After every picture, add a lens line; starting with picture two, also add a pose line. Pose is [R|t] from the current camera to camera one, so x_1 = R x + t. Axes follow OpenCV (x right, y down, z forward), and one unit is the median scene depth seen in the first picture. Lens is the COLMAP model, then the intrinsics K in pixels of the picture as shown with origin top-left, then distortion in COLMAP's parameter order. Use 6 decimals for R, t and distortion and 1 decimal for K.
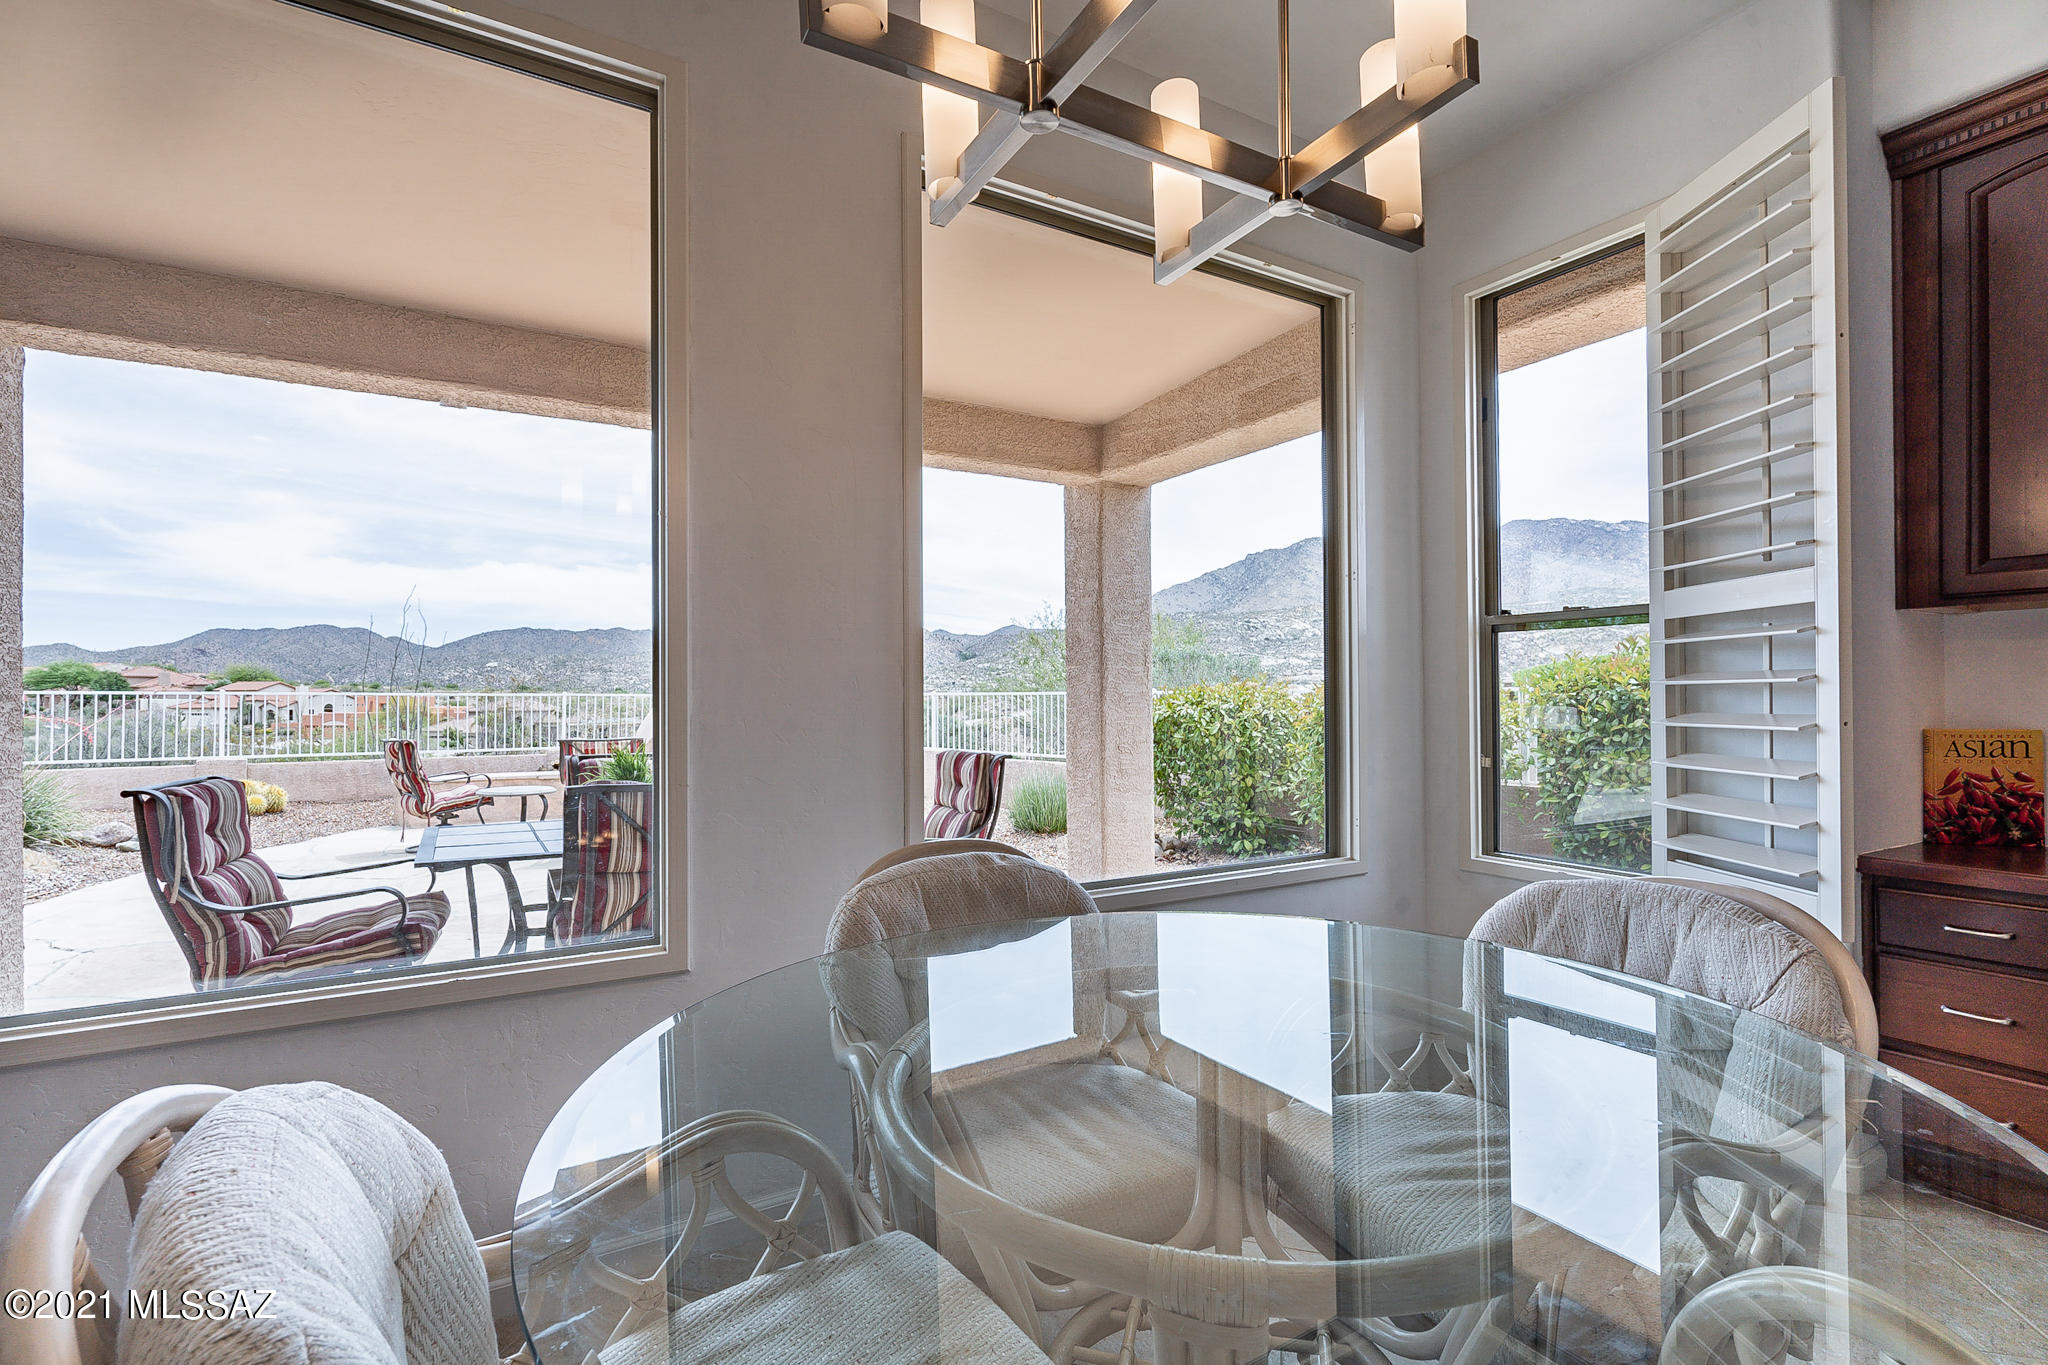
lens RADIAL K [[924.7, 0, 1004.8], [0, 924.7, 693.8], [0, 0, 1]] dist [-0.004978, 0.000849]
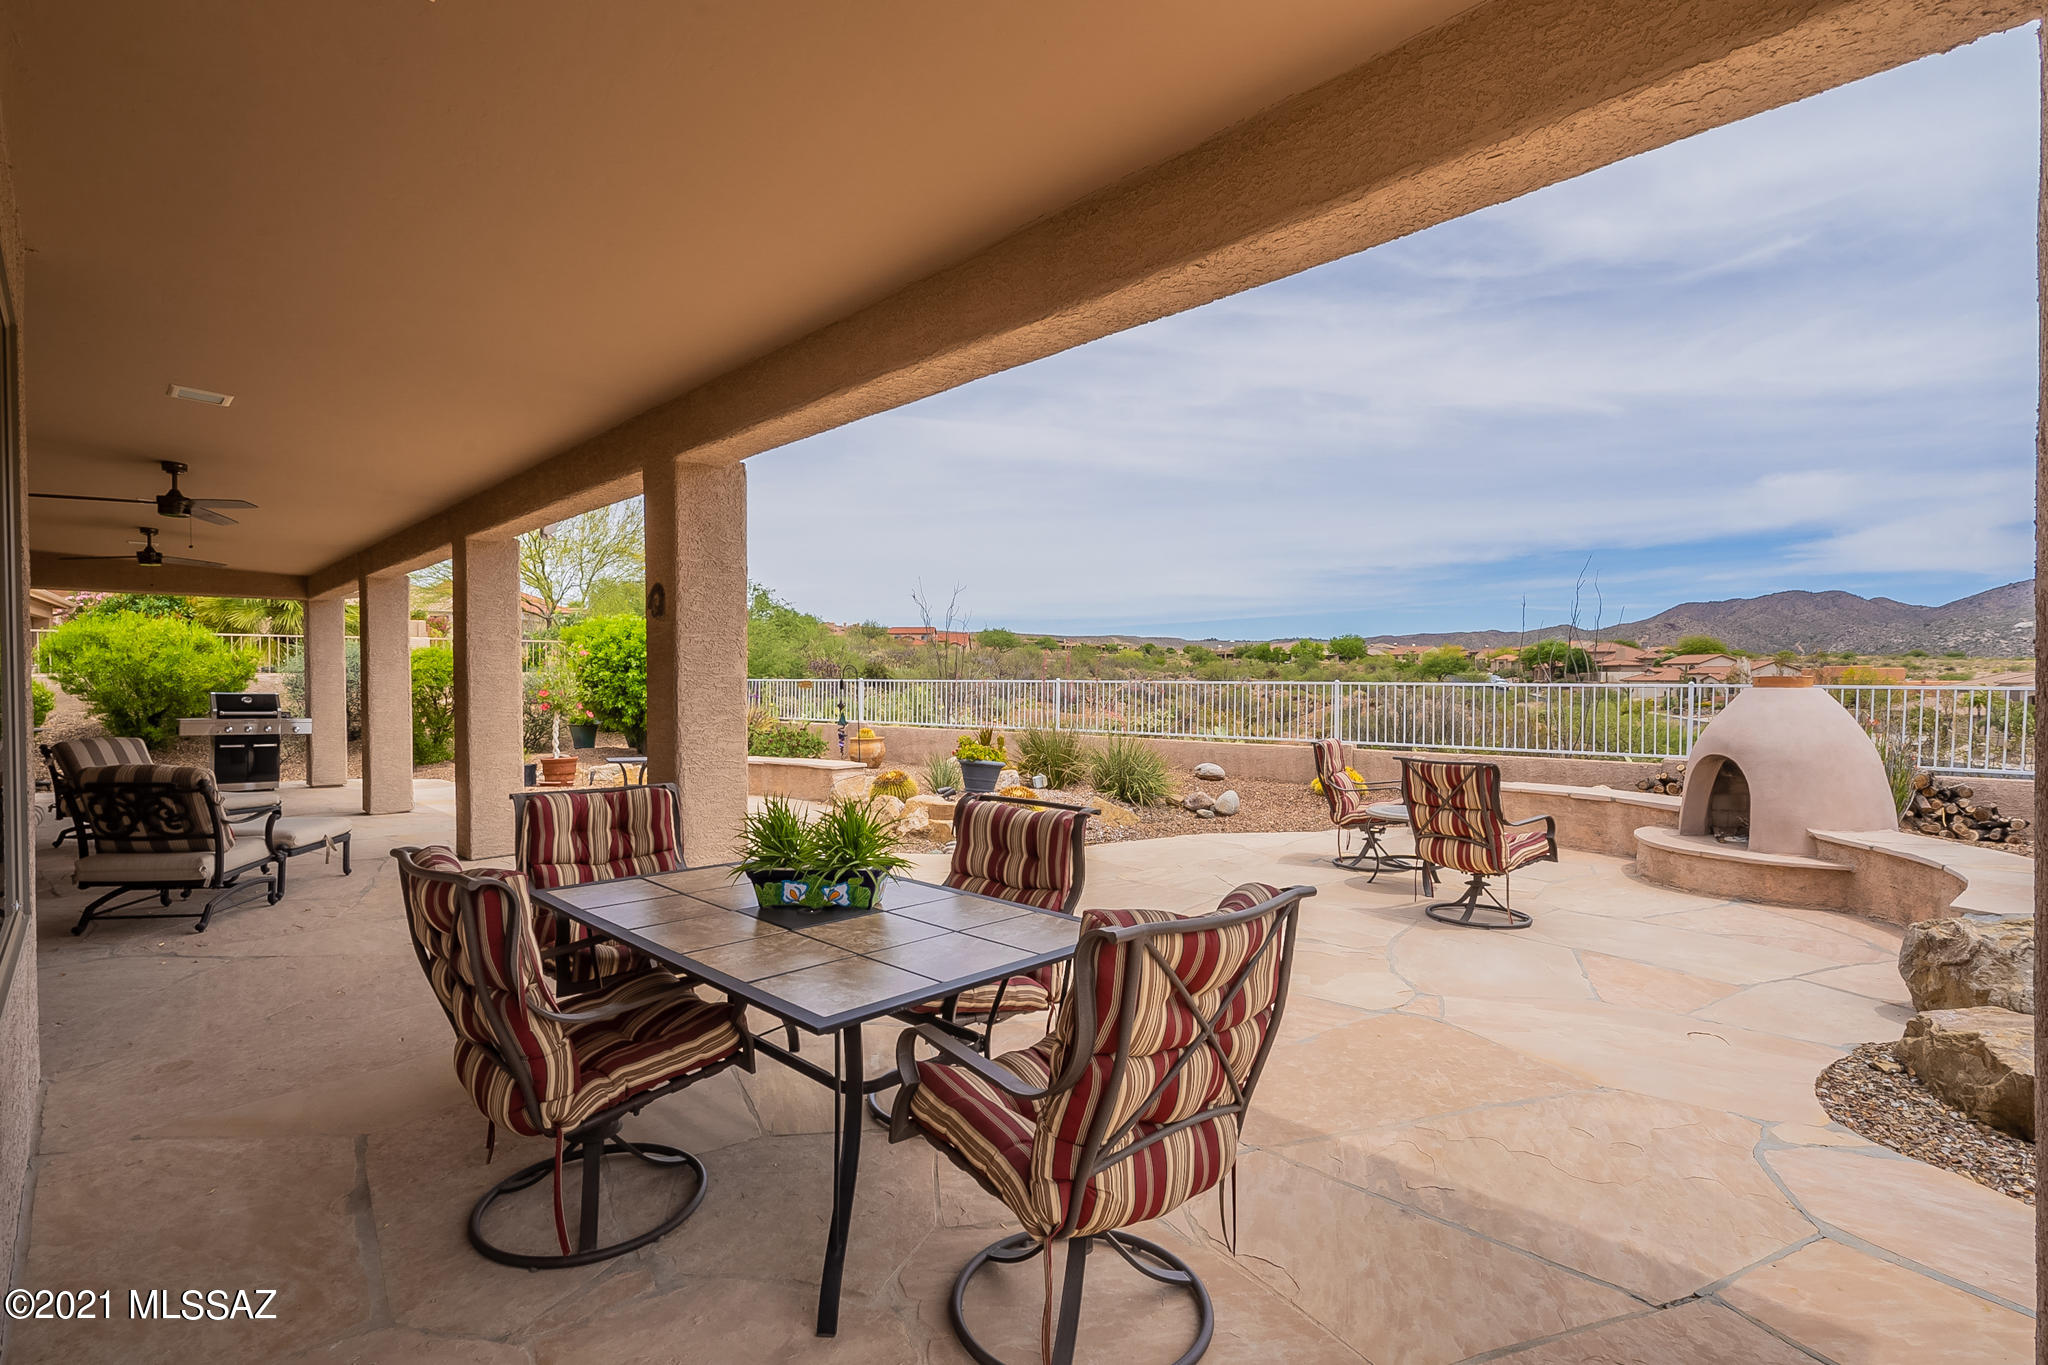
lens RADIAL K [[924.7, 0, 1014.1], [0, 924.7, 681.4], [0, 0, 1]] dist [-0.004978, 0.000849]
pose [[0.226763, 0.010433, -0.973894, 0.143366], [0.007189, 0.999897, 0.012386, -0.019080], [0.973924, -0.009810, 0.226664, 0.340407]]
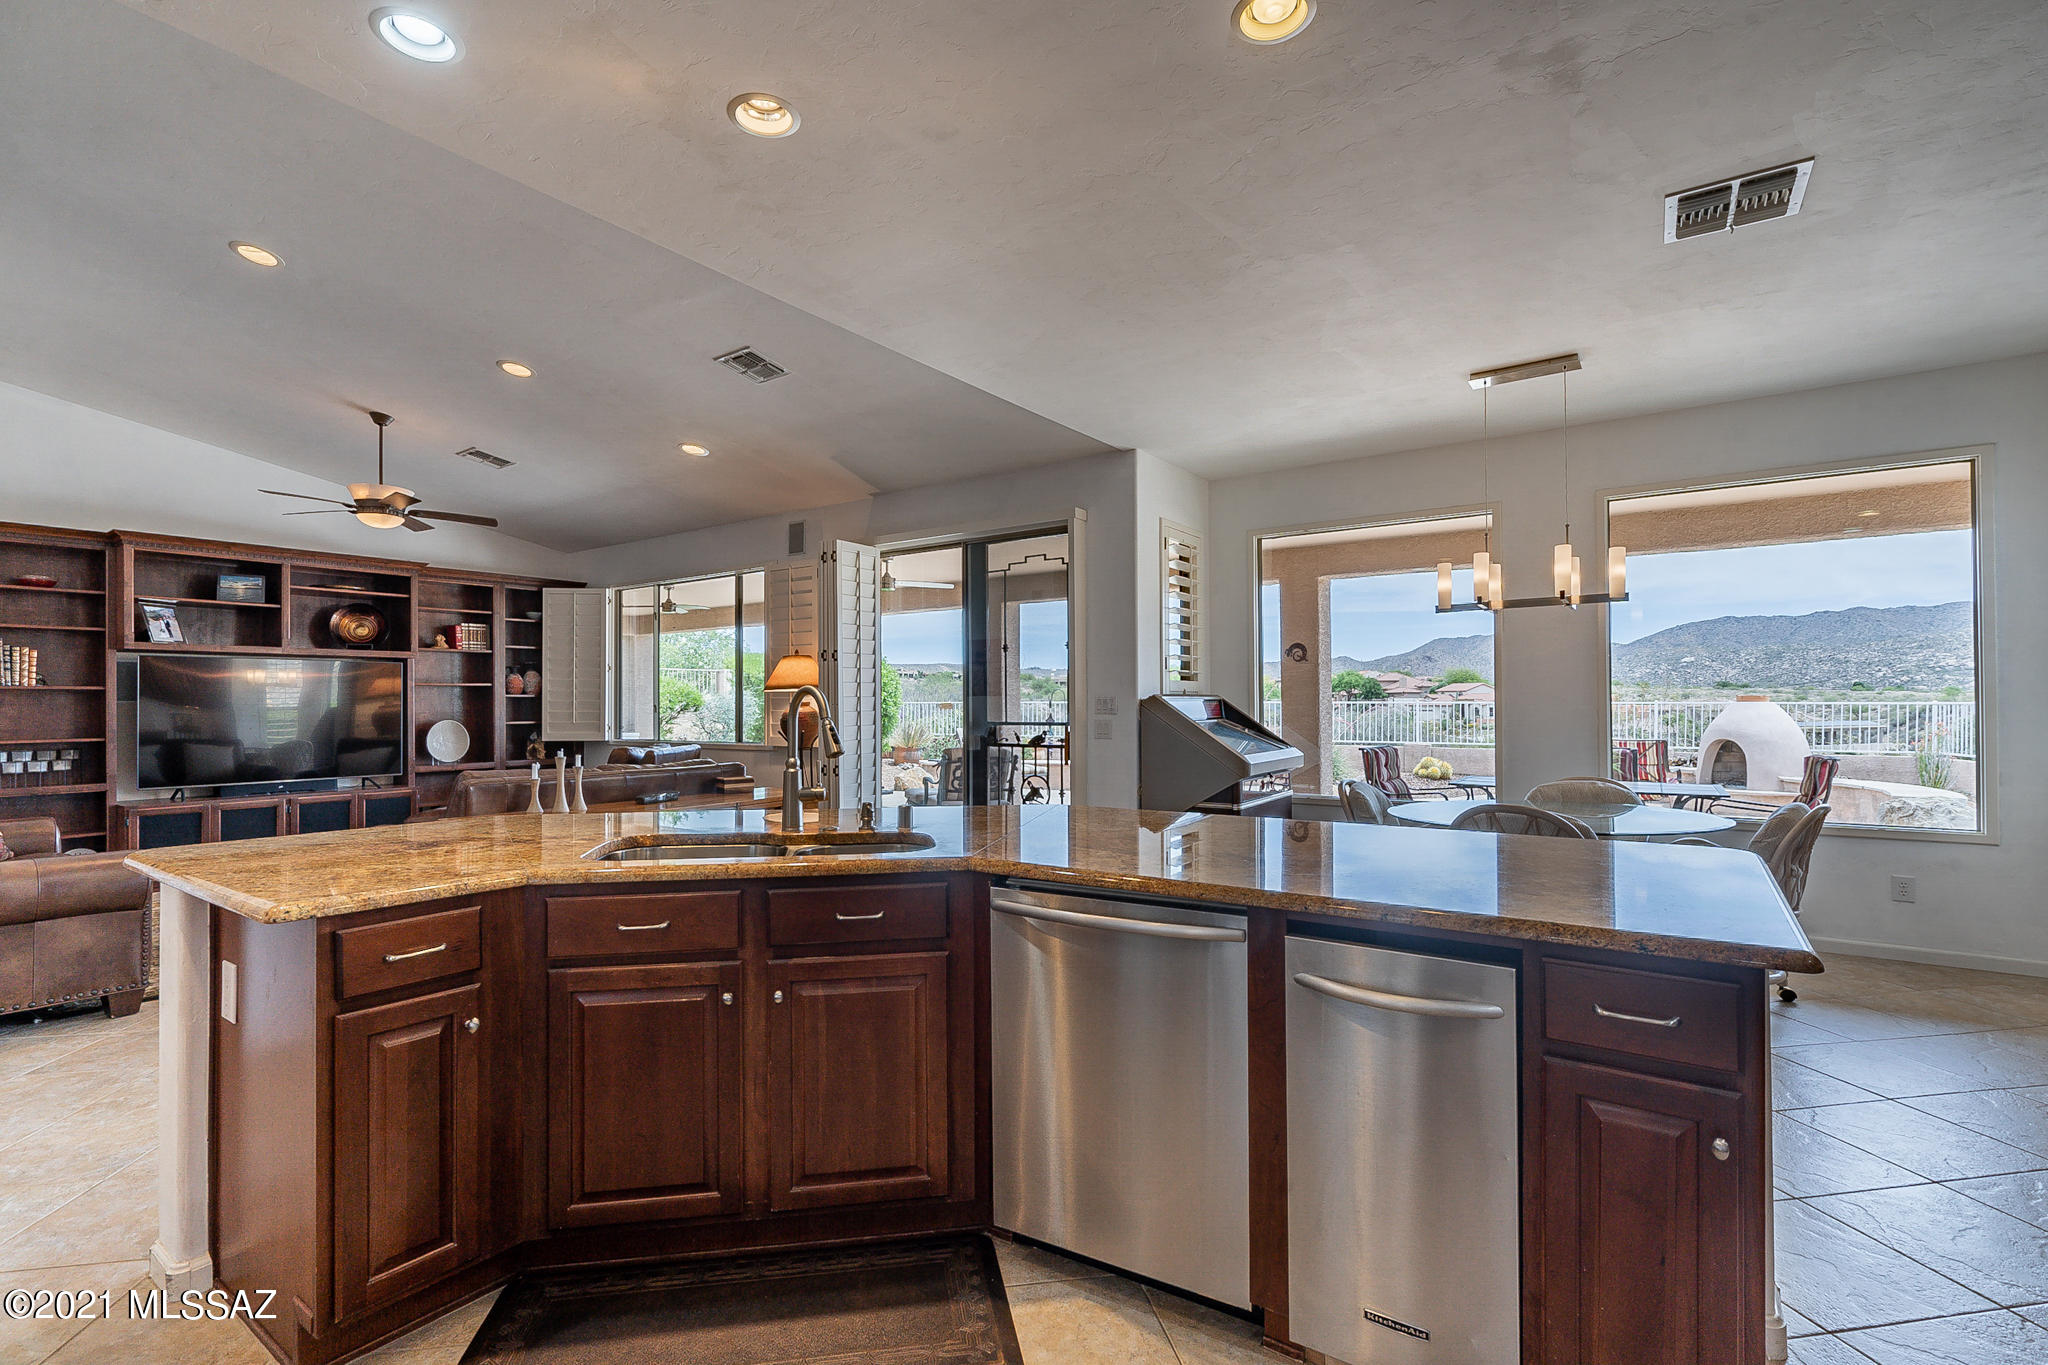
lens RADIAL K [[924.7, 0, 1018.5], [0, 924.7, 688.6], [0, 0, 1]] dist [-0.004978, 0.000849]
pose [[0.421817, -0.009404, -0.906632, 0.296673], [0.006464, 0.999952, -0.007364, -0.016571], [0.906658, -0.002754, 0.421858, -0.289739]]
